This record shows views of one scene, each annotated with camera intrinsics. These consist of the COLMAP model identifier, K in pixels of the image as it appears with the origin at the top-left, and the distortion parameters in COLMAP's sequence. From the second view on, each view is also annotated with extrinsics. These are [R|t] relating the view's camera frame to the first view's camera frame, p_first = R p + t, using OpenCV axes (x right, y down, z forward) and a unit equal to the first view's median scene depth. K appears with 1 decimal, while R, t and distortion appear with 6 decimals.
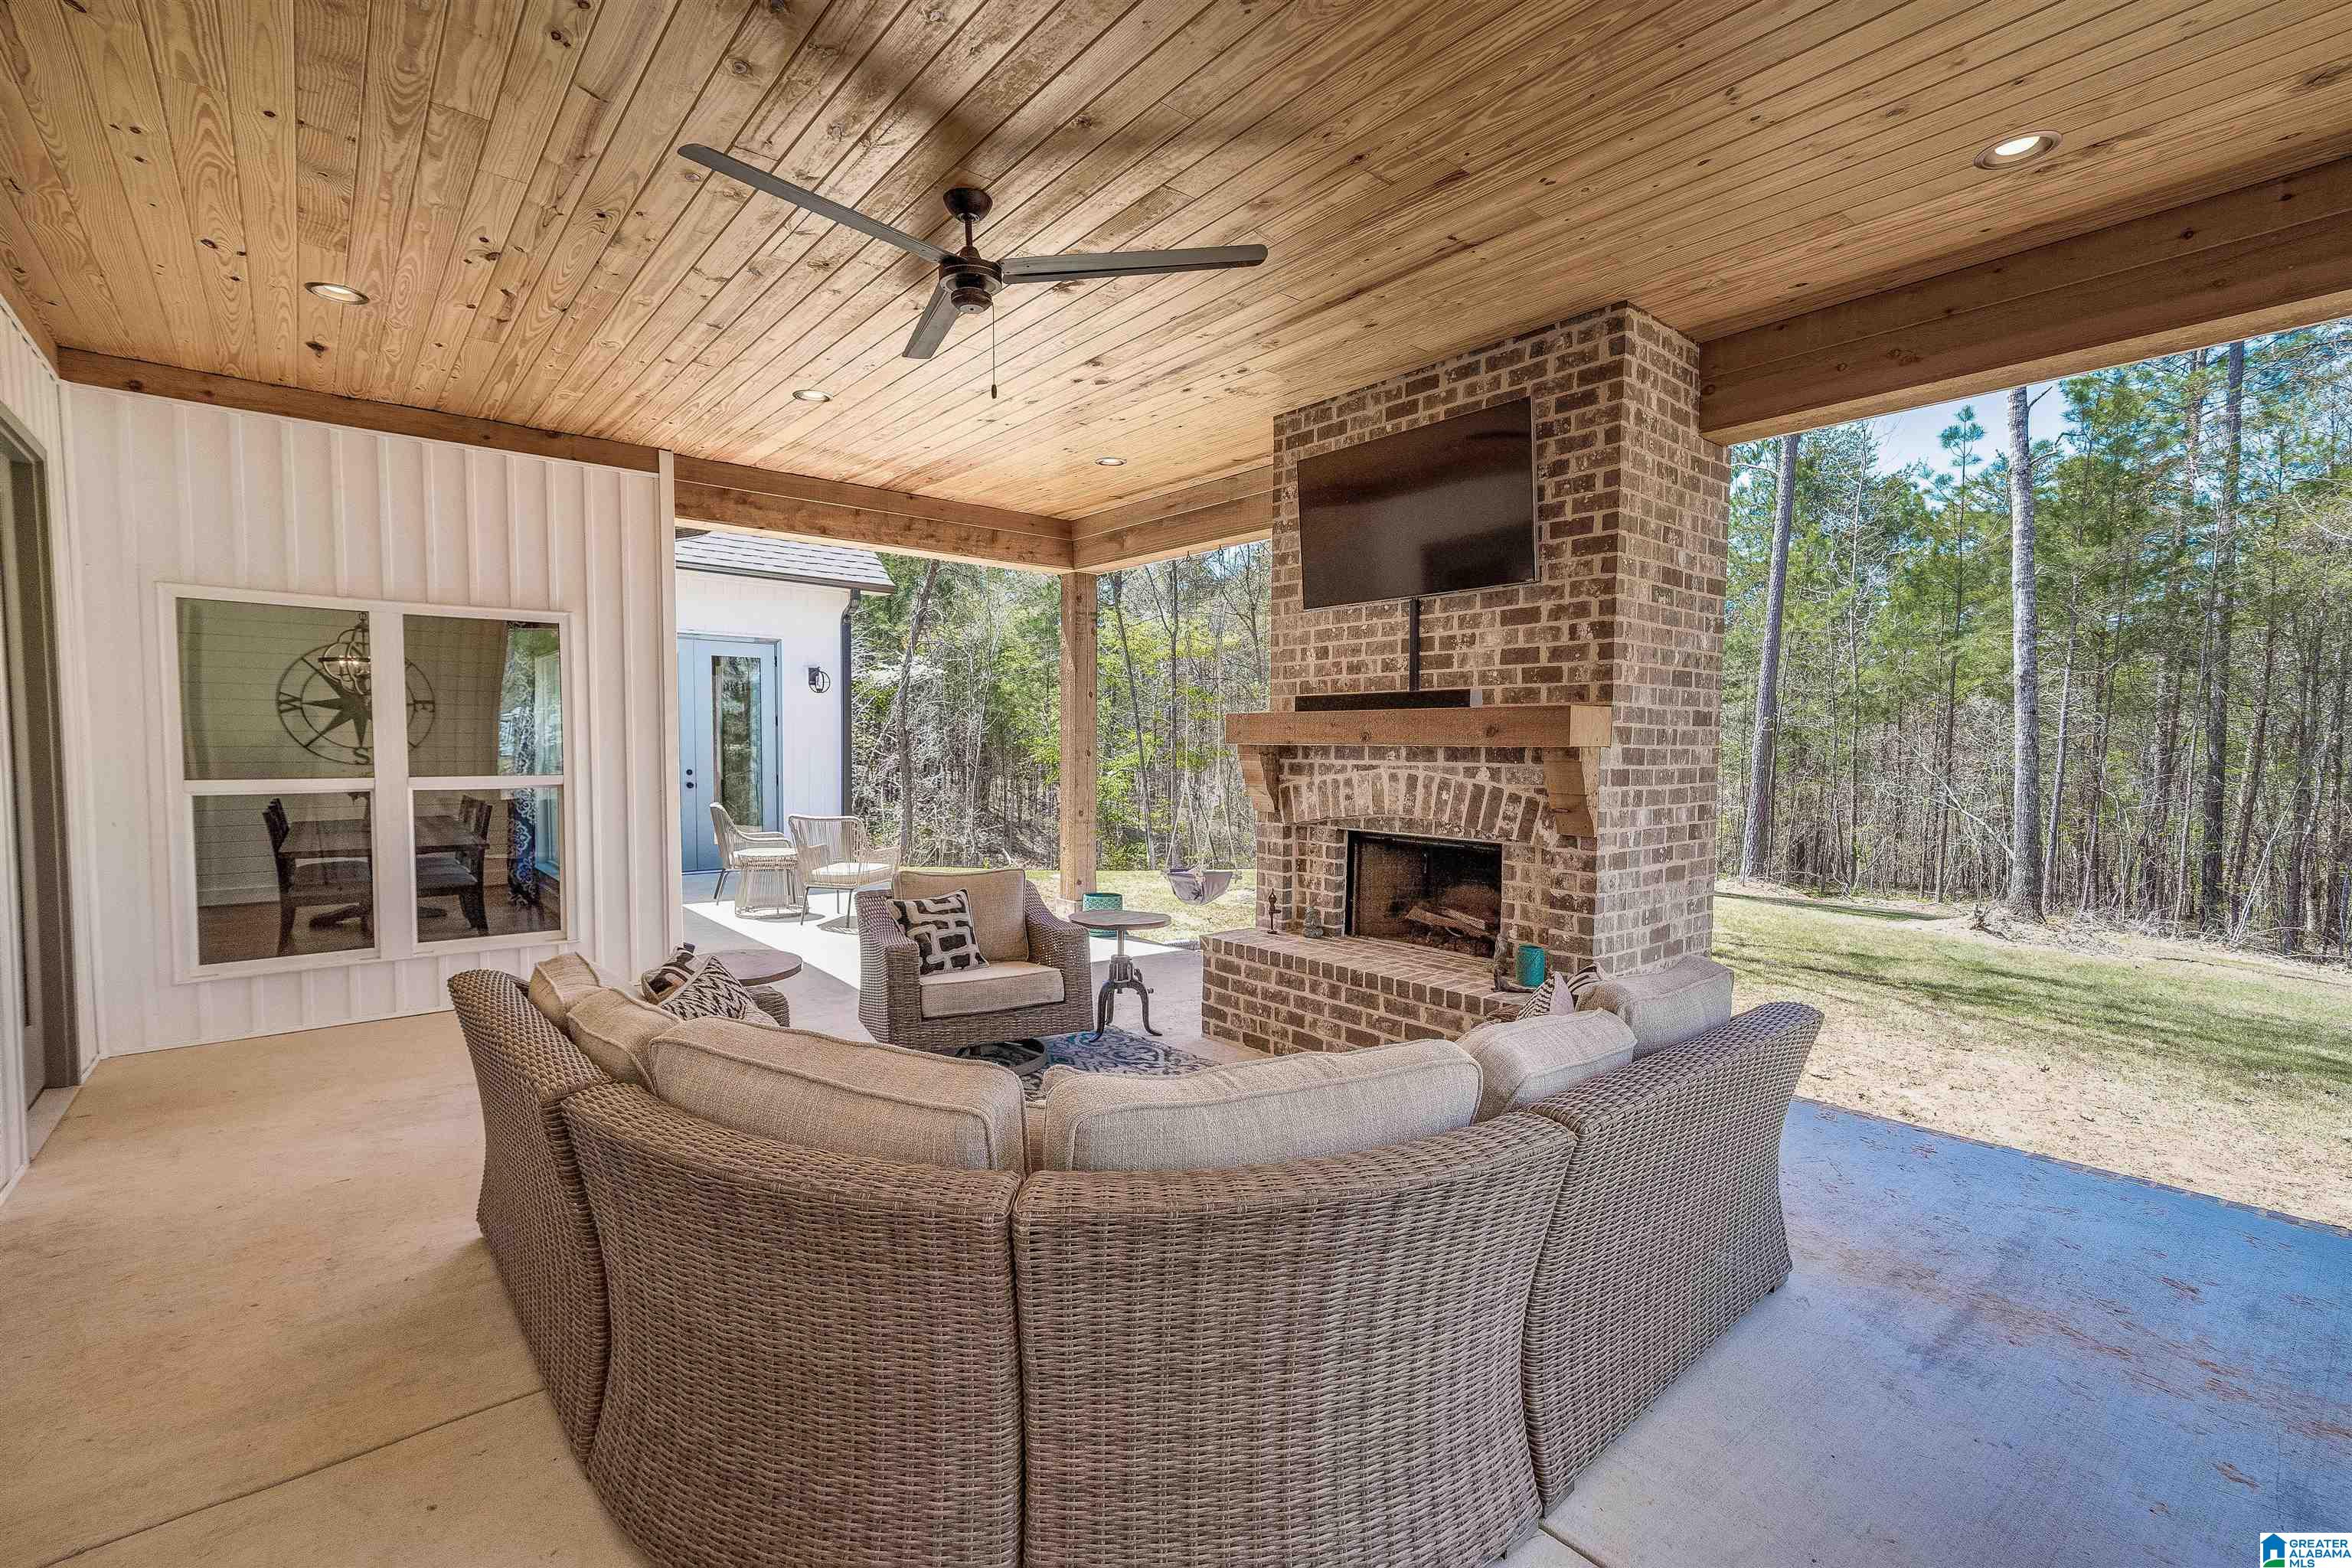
lens RADIAL K [[1074.6, 0, 1180.5], [0, 1074.6, 791.9], [0, 0, 1]] dist [-0.000424, 0.000008]
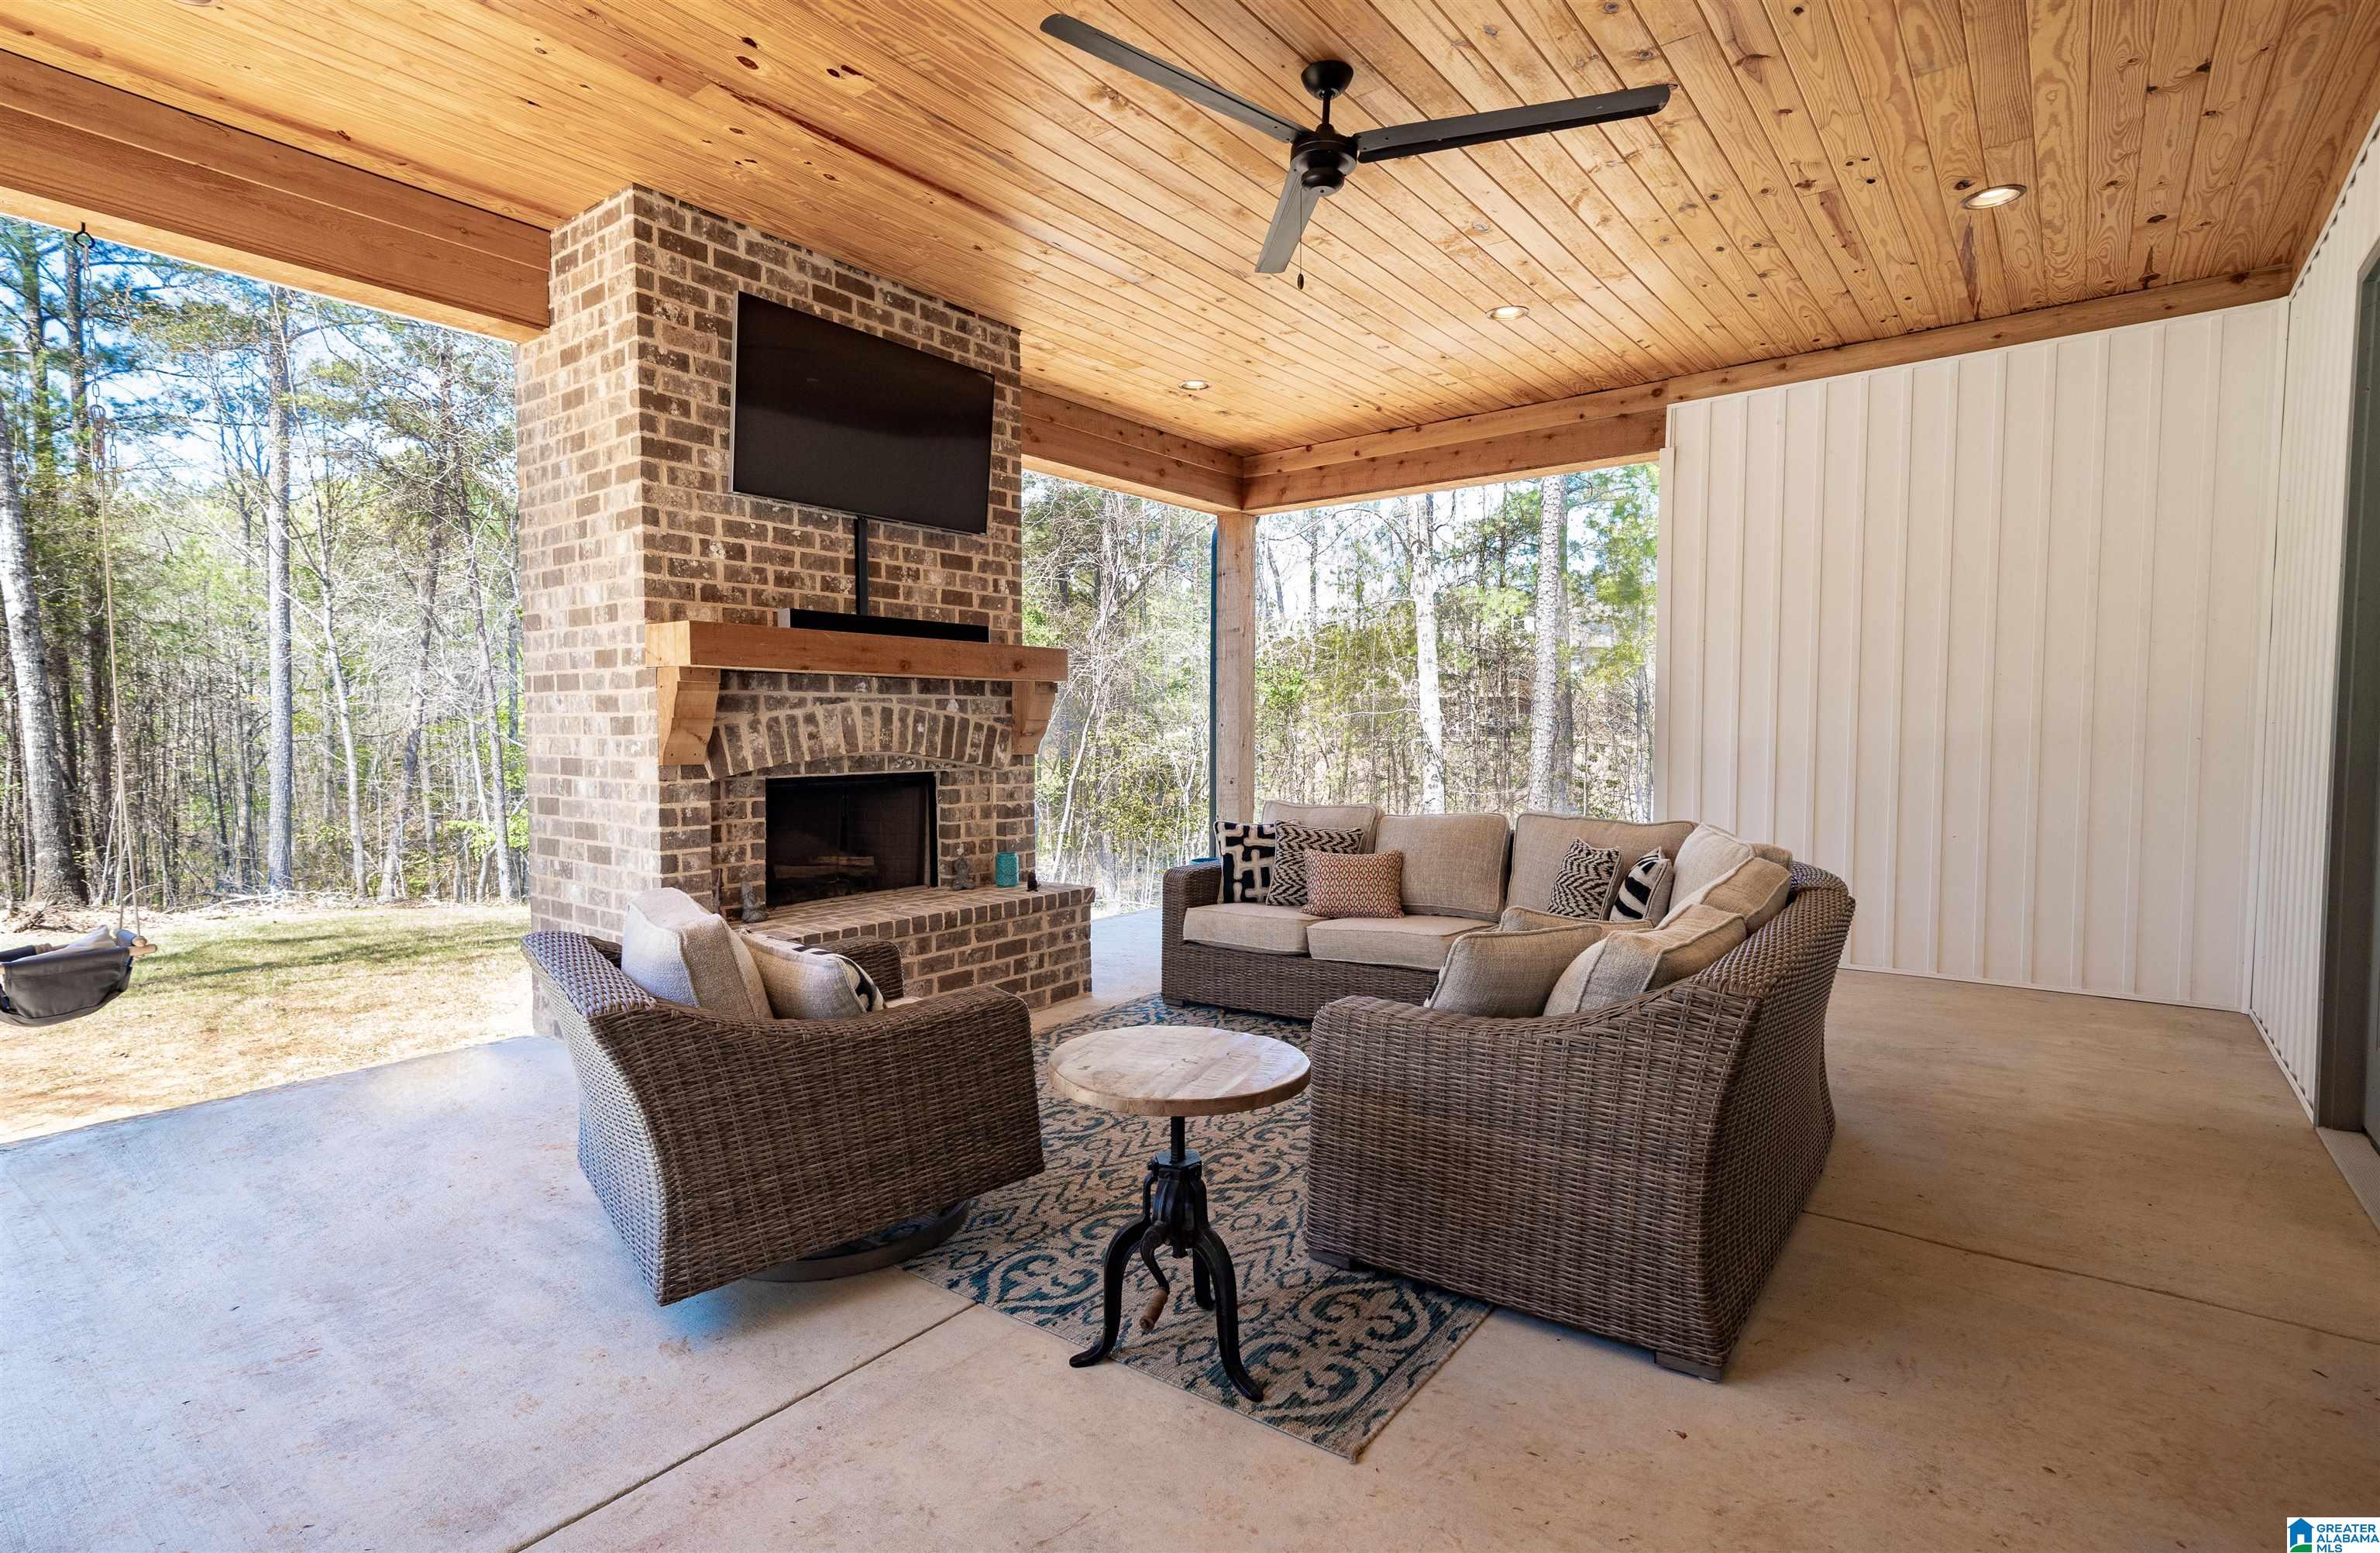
lens RADIAL K [[1145.3, 0, 1194.7], [0, 1145.3, 776.9], [0, 0, 1]] dist [0.003909, 0.000275]
pose [[-0.239191, -0.051470, 0.969608, -0.831710], [0.043409, 0.997029, 0.063634, -0.007842], [-0.970002, 0.057310, -0.236246, 0.983876]]
